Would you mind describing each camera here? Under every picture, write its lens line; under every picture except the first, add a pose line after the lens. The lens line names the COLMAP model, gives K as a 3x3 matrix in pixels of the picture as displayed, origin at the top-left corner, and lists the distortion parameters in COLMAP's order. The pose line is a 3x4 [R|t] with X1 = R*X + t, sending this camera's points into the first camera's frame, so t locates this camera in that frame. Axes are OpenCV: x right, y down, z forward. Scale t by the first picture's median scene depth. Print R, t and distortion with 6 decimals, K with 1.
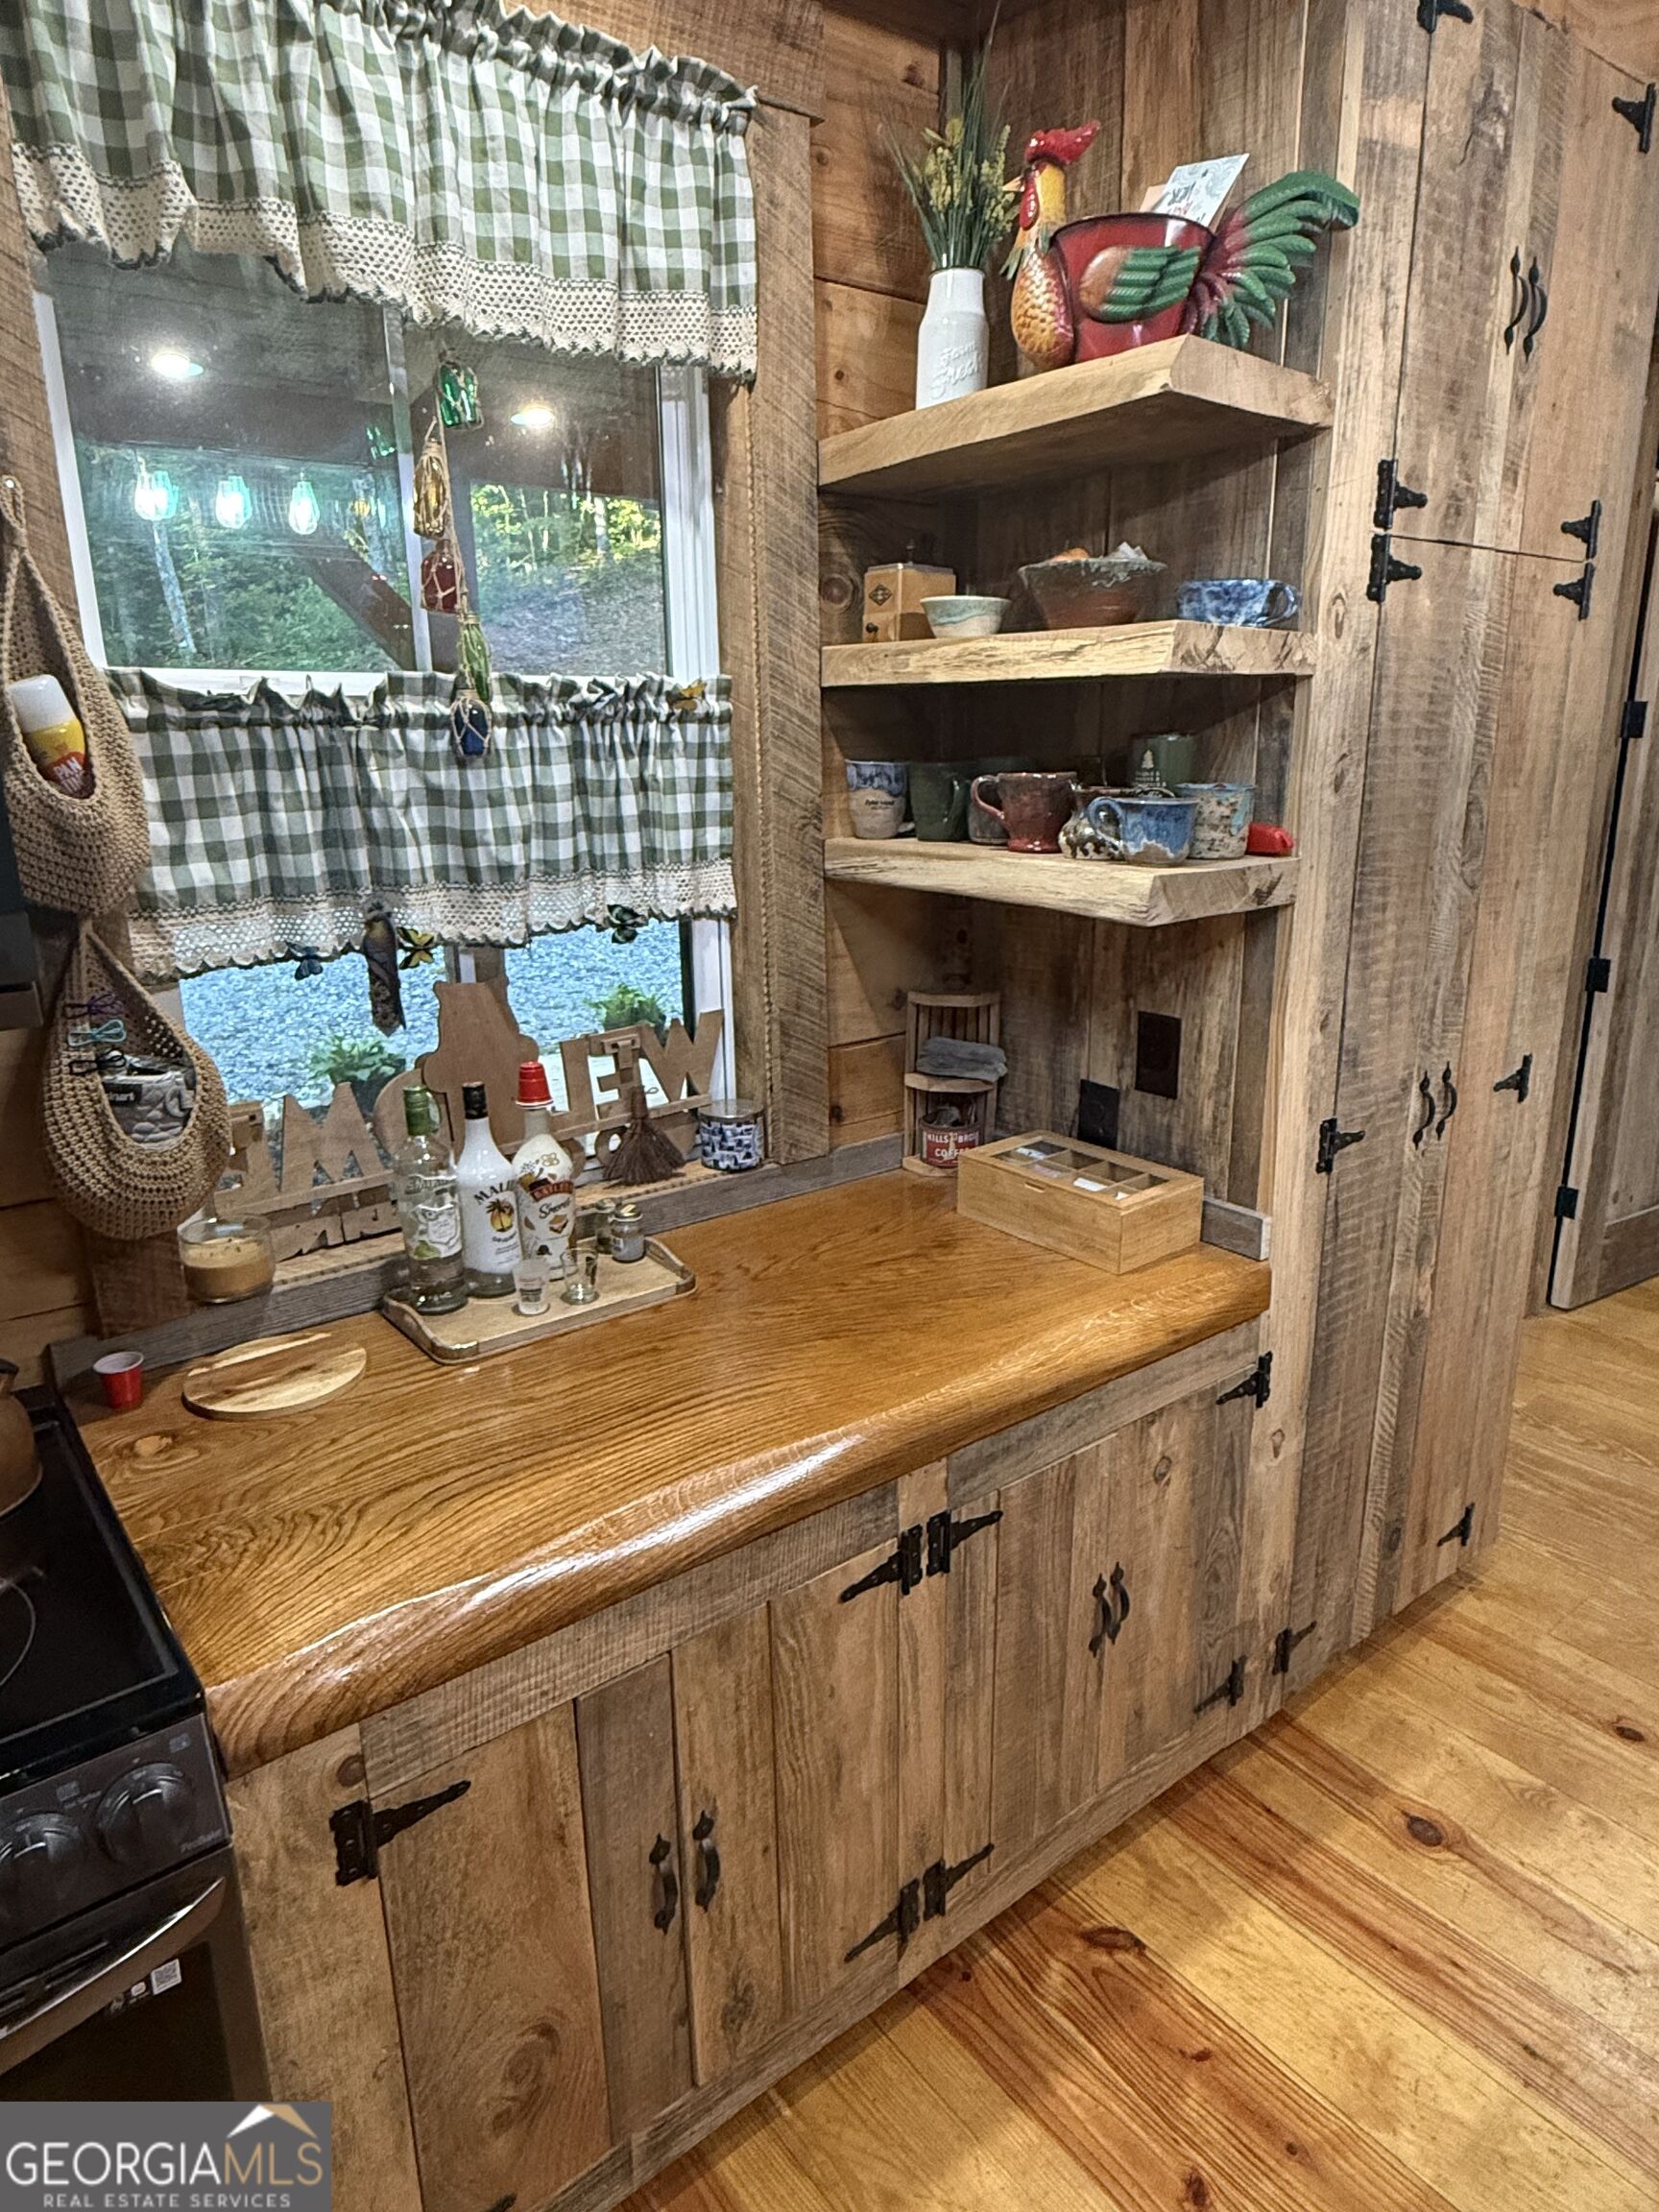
lens RADIAL K [[1343.9, 0, 842.6], [0, 1343.9, 1098.5], [0, 0, 1]] dist [-0.006016, 0.005284]
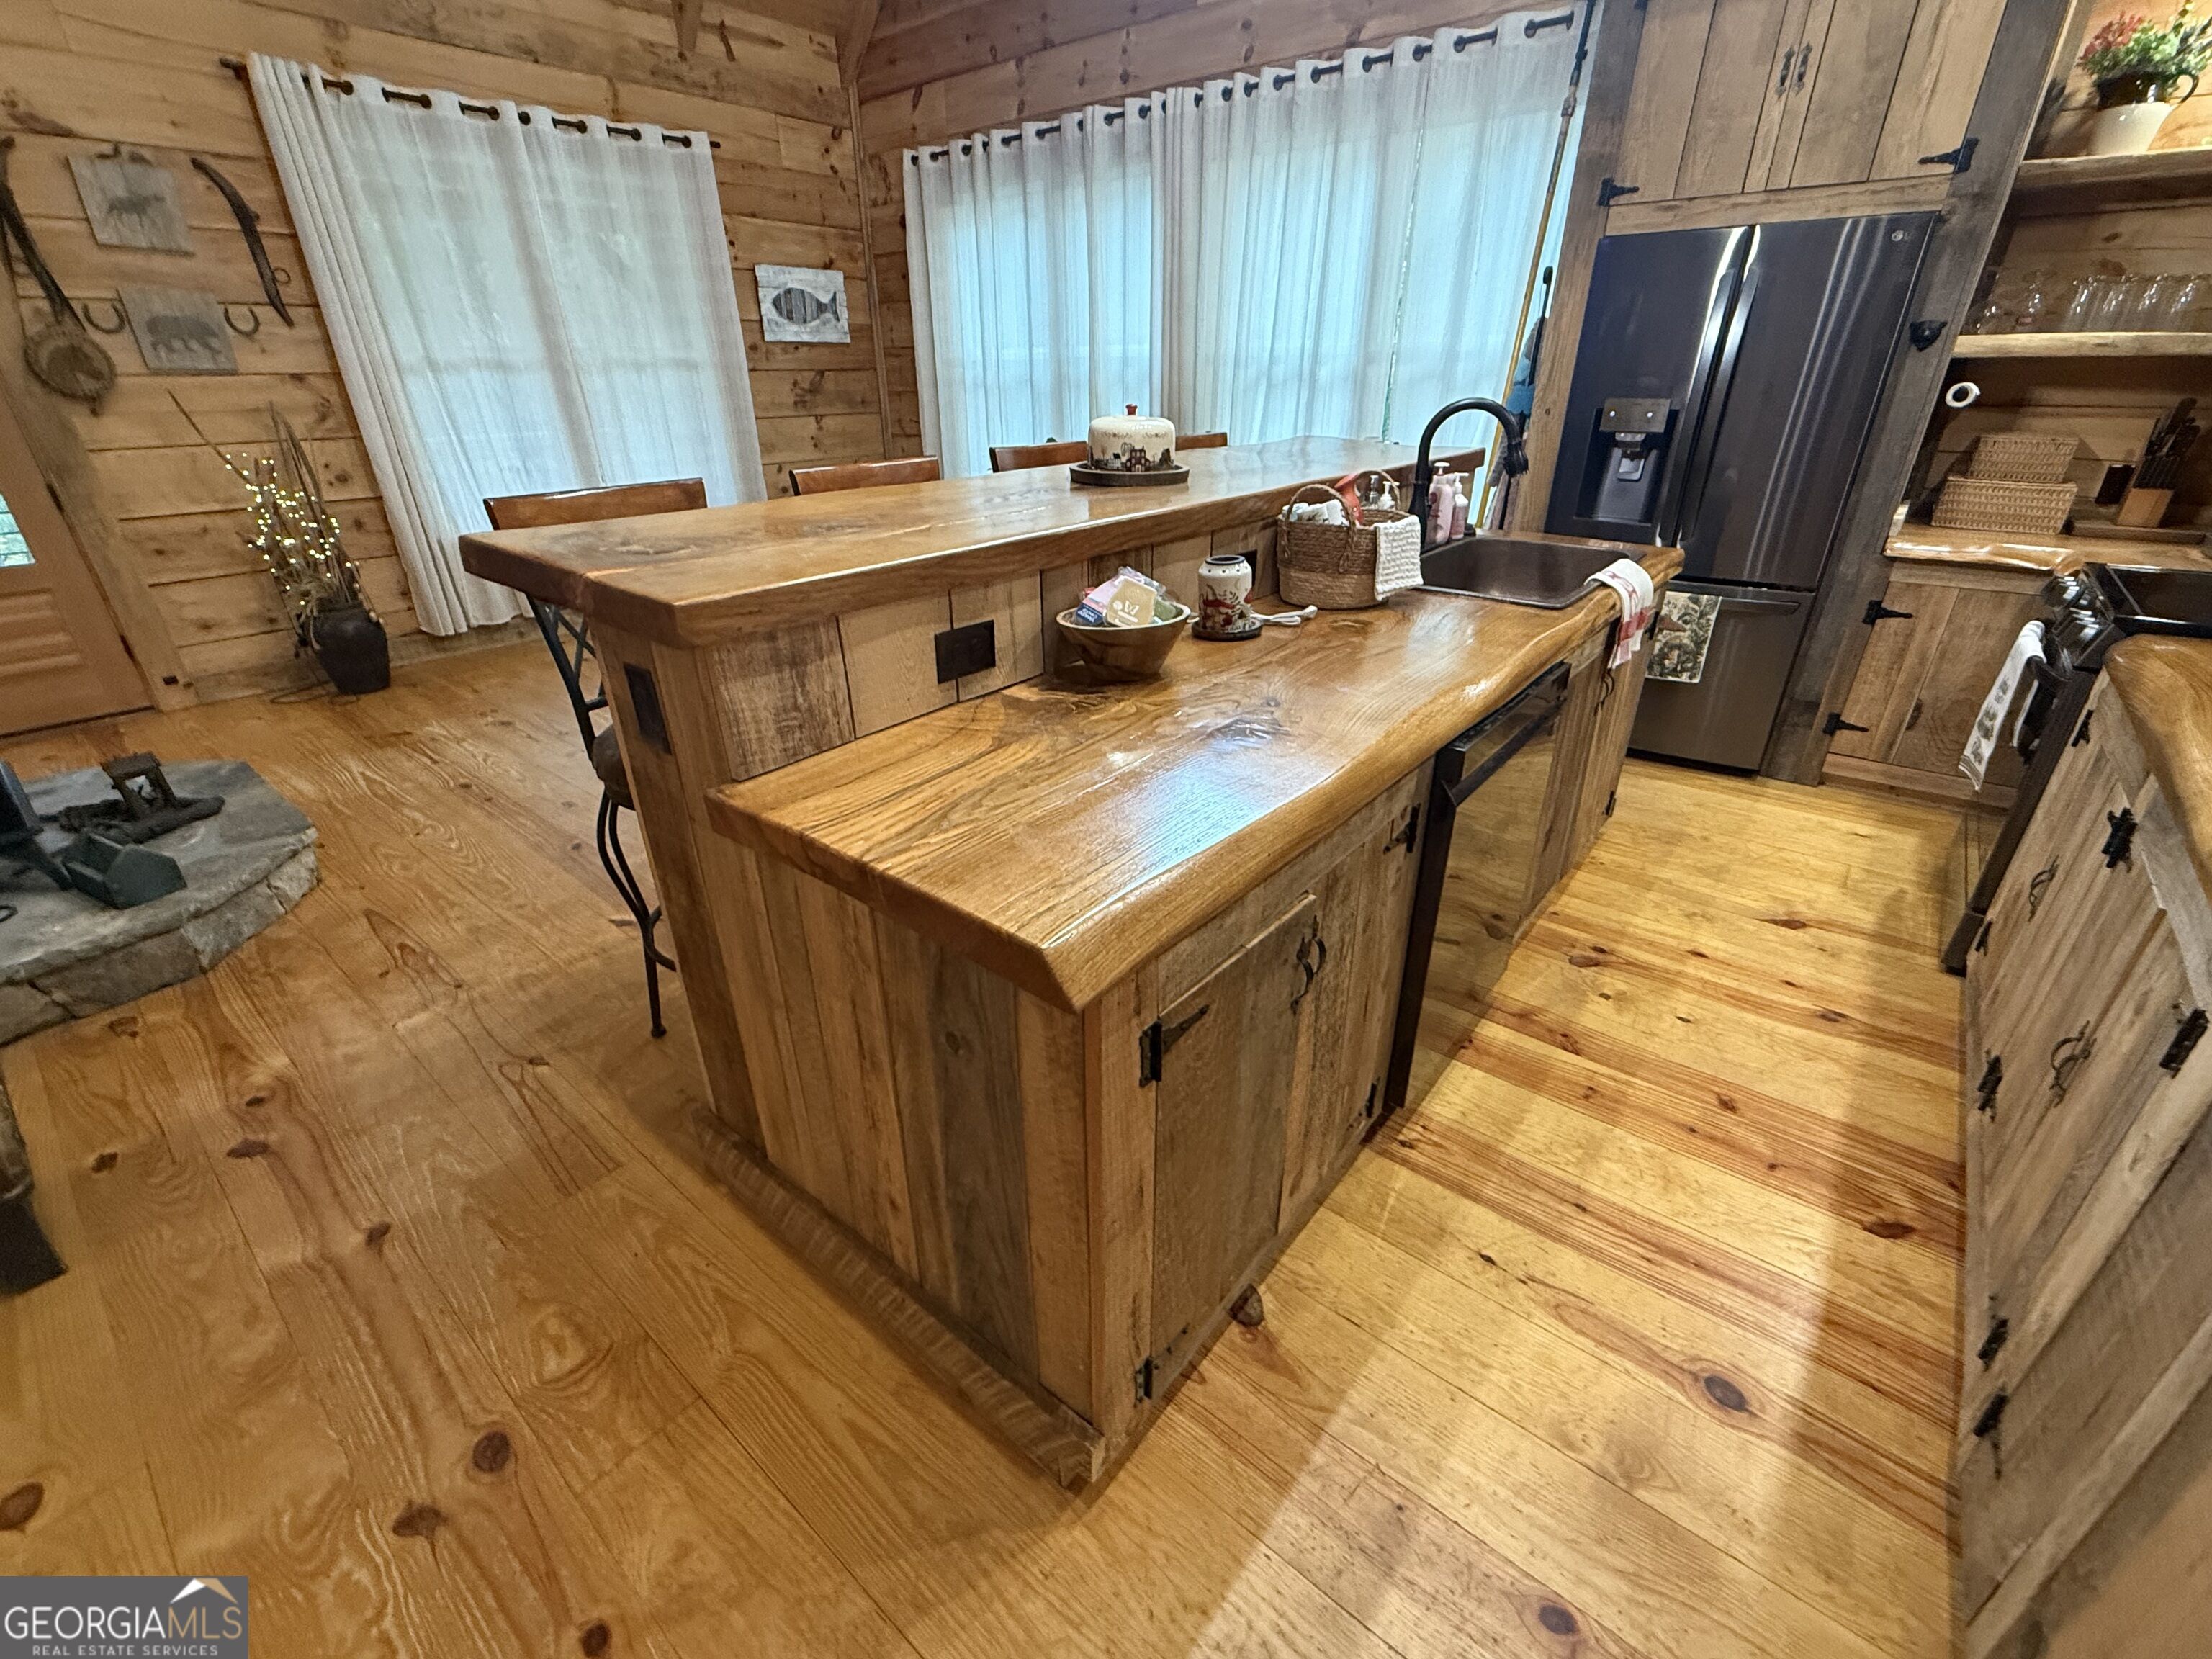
lens RADIAL K [[936.2, 0, 1107.2], [0, 936.2, 827.7], [0, 0, 1]] dist [-0.002204, 0.000165]
pose [[-0.978598, 0.103586, -0.177807, 1.132887], [-0.041088, 0.748305, 0.662082, -0.238765], [0.201636, 0.655218, -0.728033, 1.344434]]
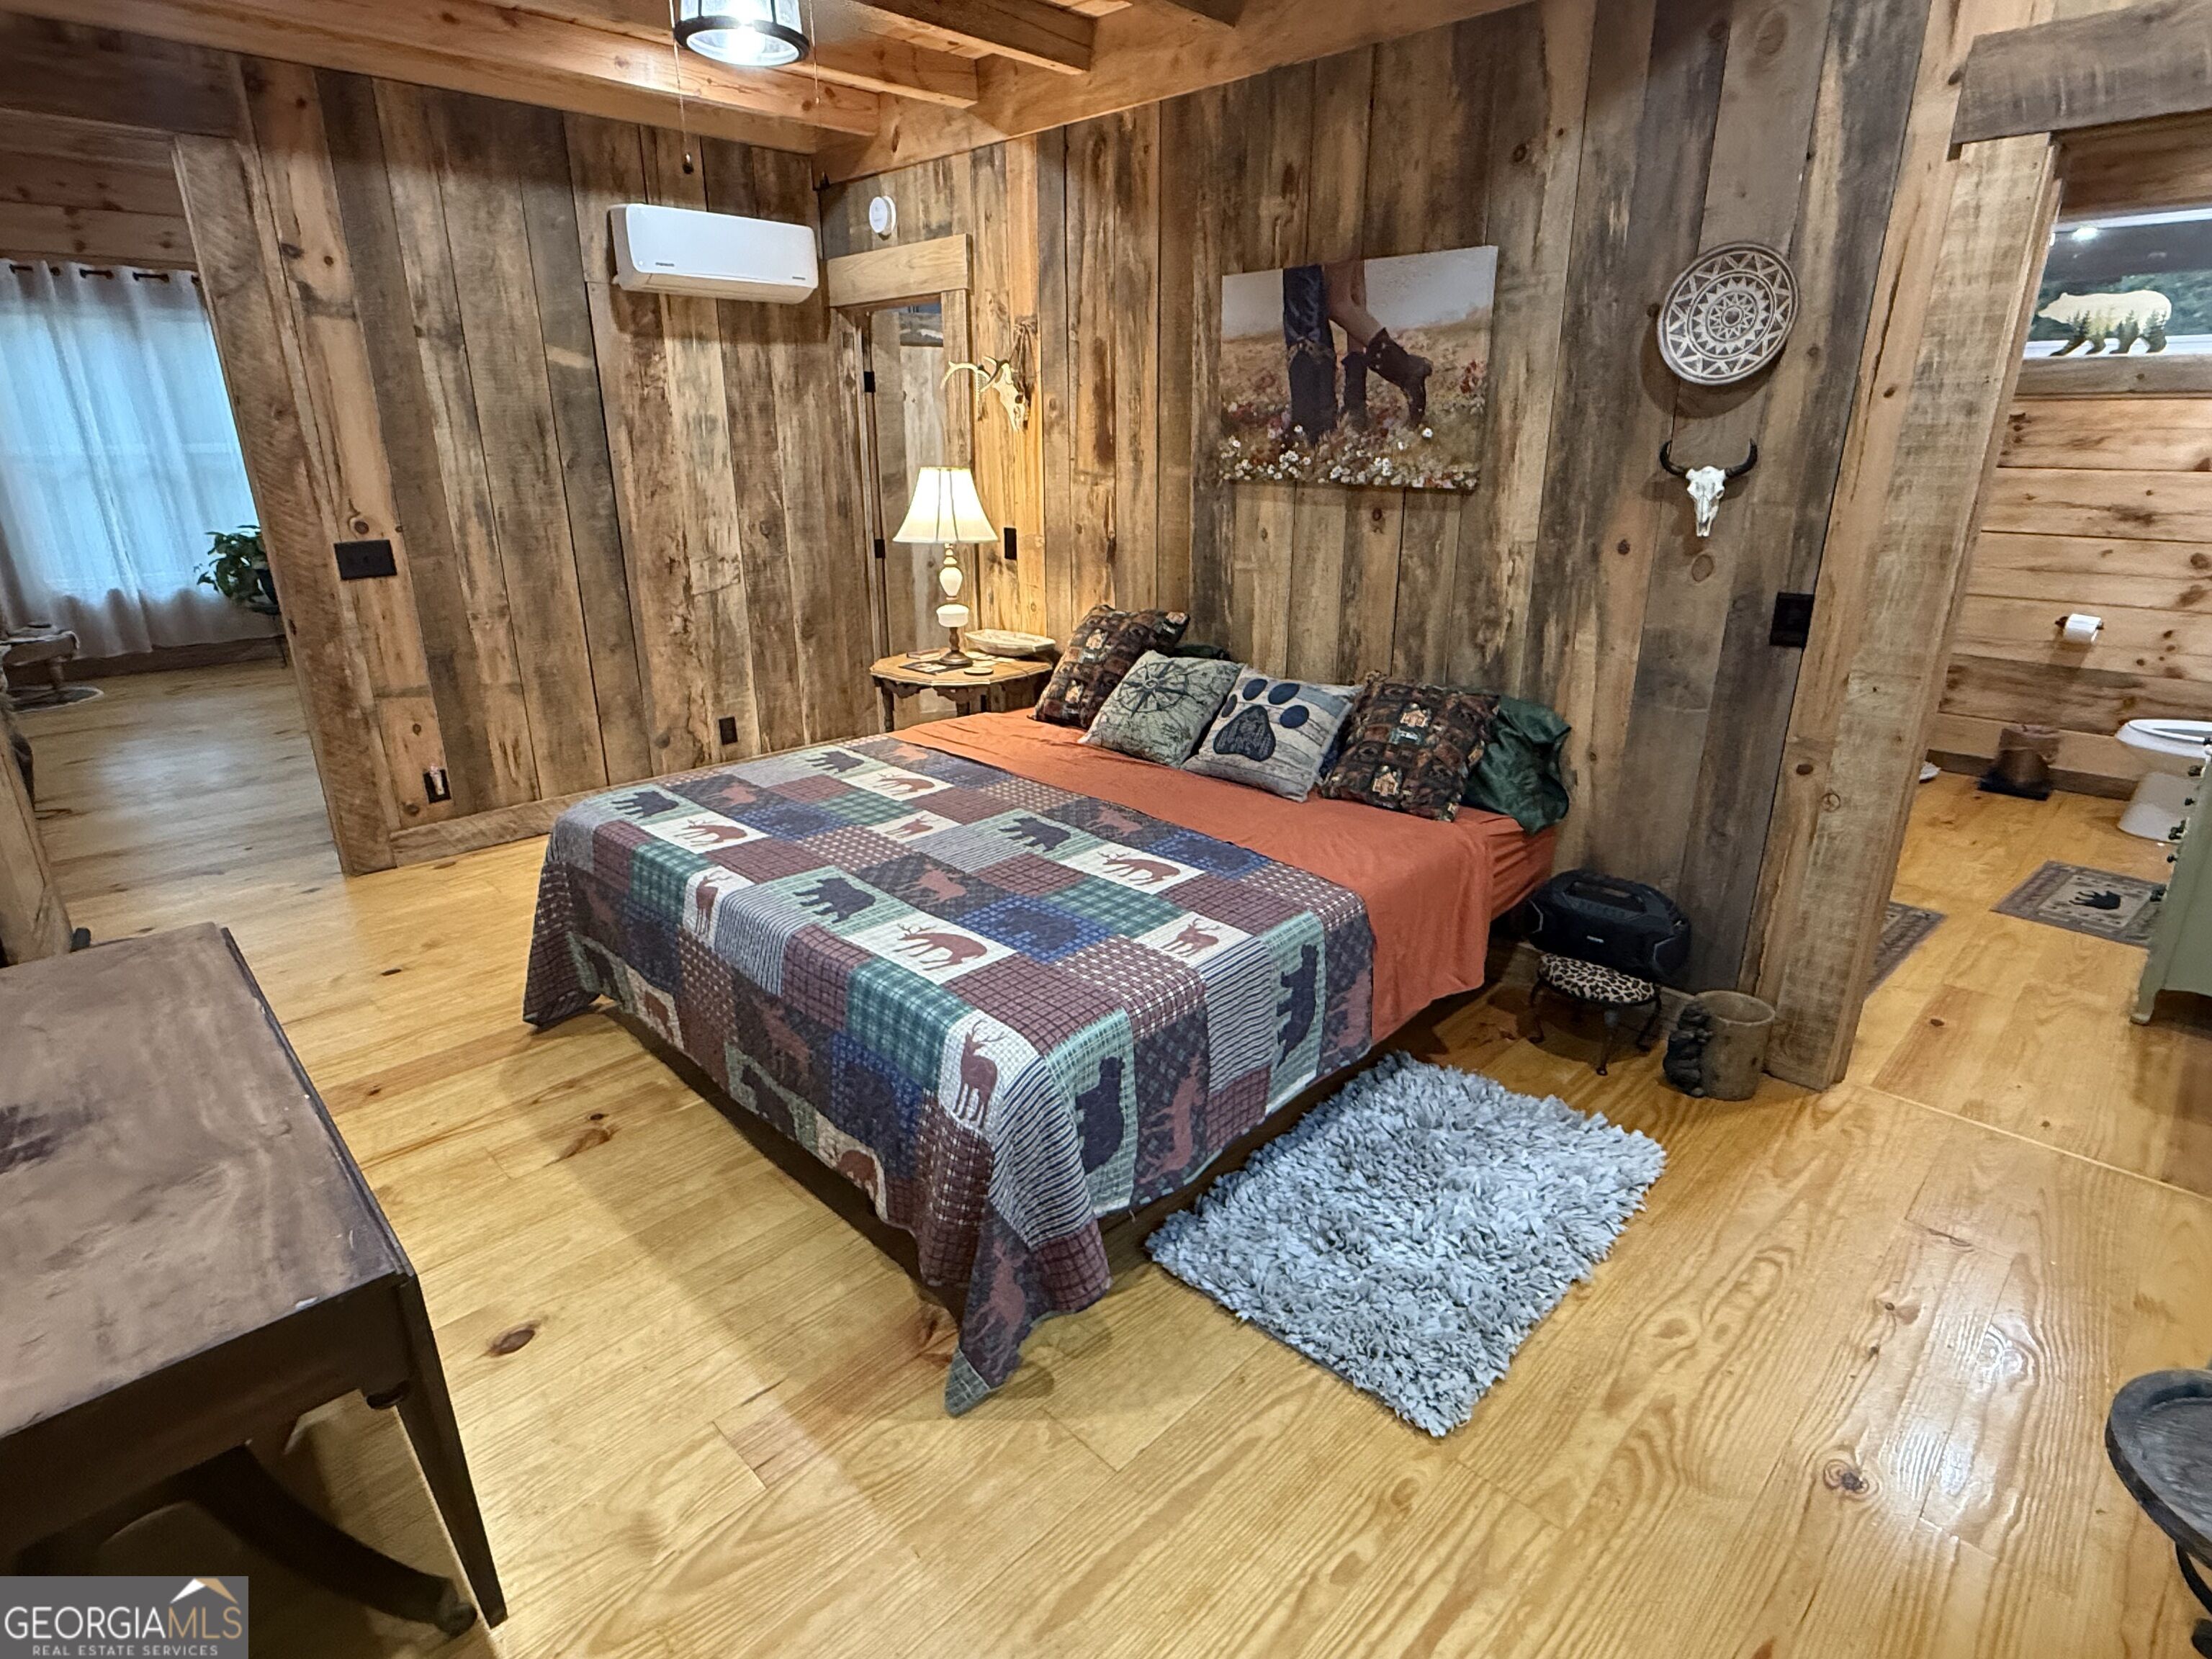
lens RADIAL K [[1138.7, 0, 1104.0], [0, 1138.7, 835.1], [0, 0, 1]] dist [-0.003323, 0.000352]
pose [[0.102974, 0.333458, -0.937125, 5.671542], [-0.263945, 0.917518, 0.297478, -0.217478], [0.959025, 0.216717, 0.182495, 0.881261]]
